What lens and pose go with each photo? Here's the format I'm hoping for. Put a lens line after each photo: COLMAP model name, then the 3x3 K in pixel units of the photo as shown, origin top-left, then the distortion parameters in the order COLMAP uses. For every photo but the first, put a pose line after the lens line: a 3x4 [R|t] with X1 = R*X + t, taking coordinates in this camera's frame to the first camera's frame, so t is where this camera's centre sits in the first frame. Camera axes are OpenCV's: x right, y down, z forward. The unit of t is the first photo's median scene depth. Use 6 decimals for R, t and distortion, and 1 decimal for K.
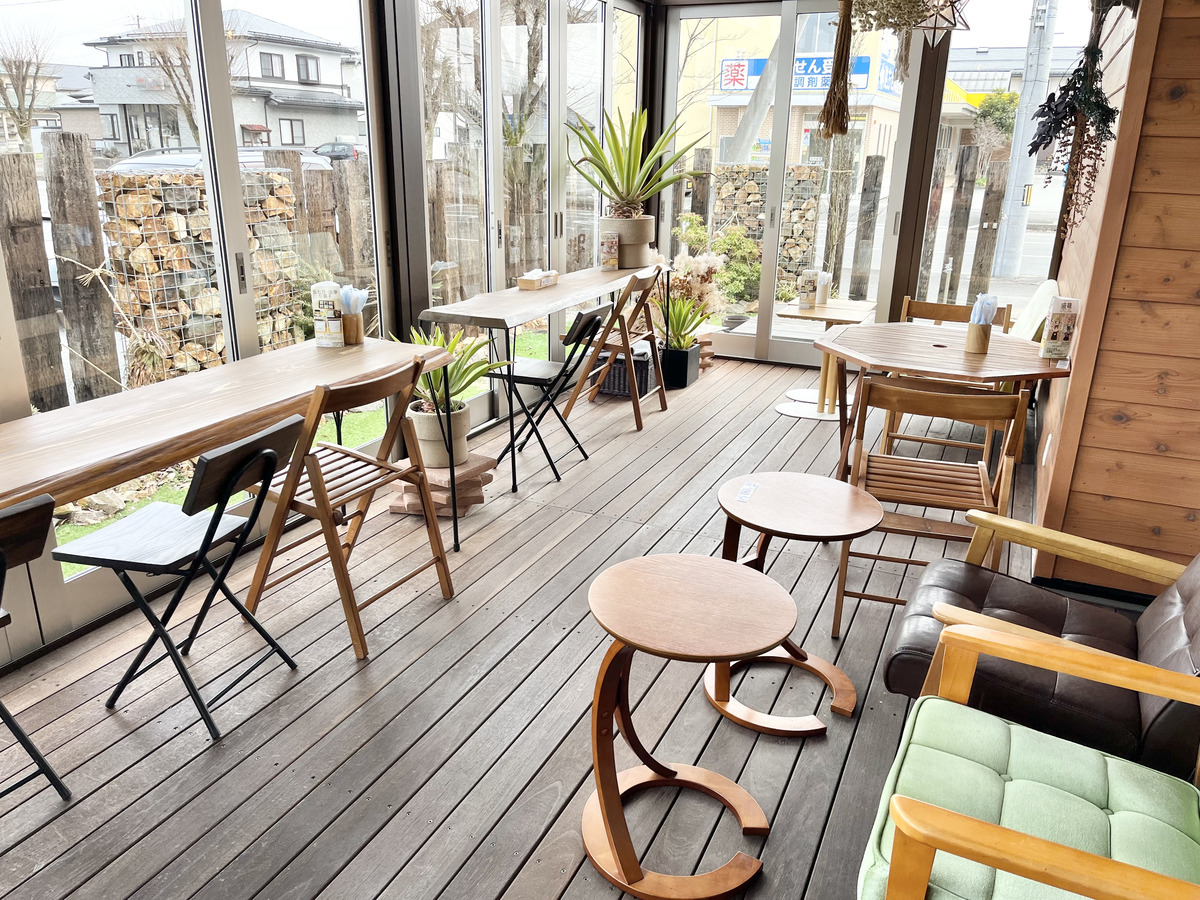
lens RADIAL K [[917.1, 0, 608.1], [0, 917.1, 454.3], [0, 0, 1]] dist [0.051801, -0.074148]
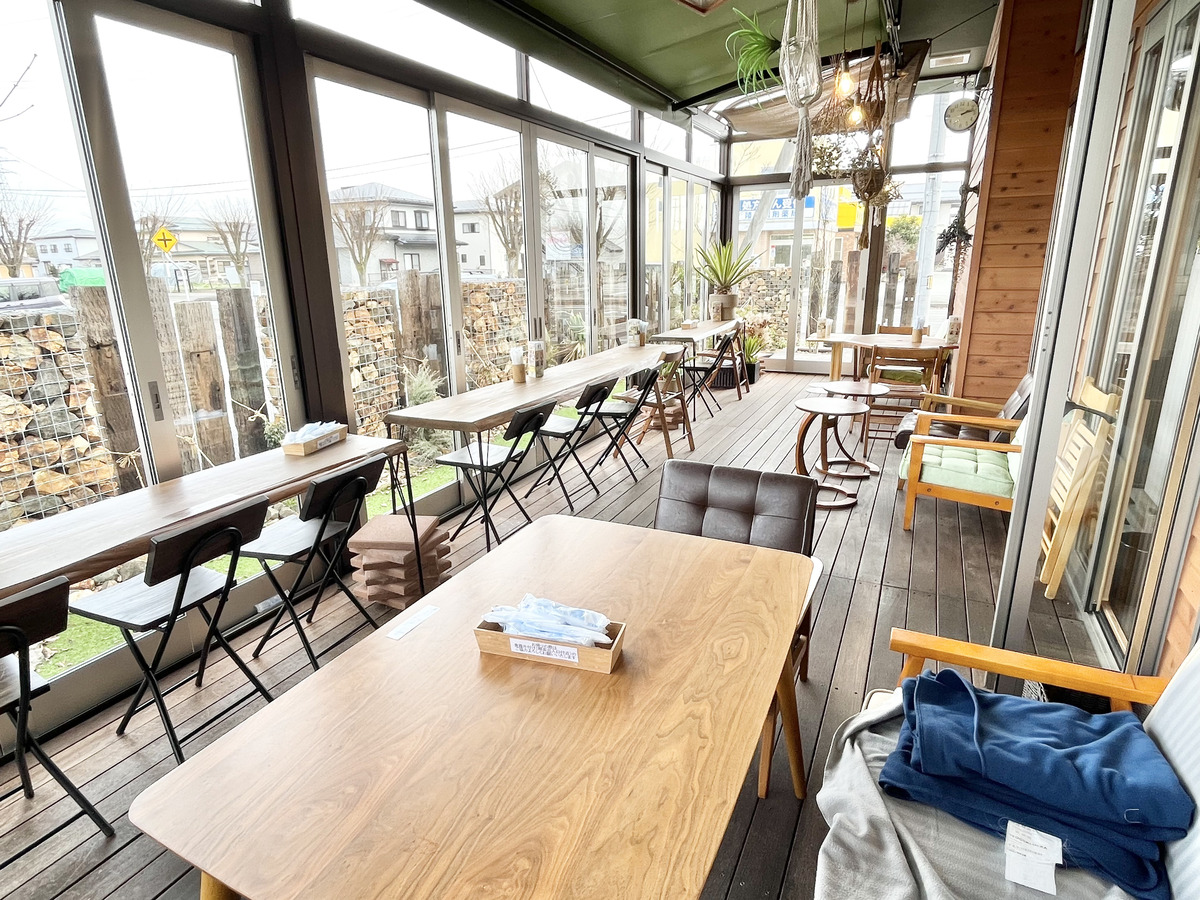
lens RADIAL K [[671.5, 0, 594.8], [0, 671.5, 448.3], [0, 0, 1]] dist [-0.006227, -0.000578]
pose [[0.998641, -0.026973, -0.044586, -0.199422], [0.024530, 0.998215, -0.054449, 0.136959], [0.045975, 0.053281, 0.997521, -0.407625]]
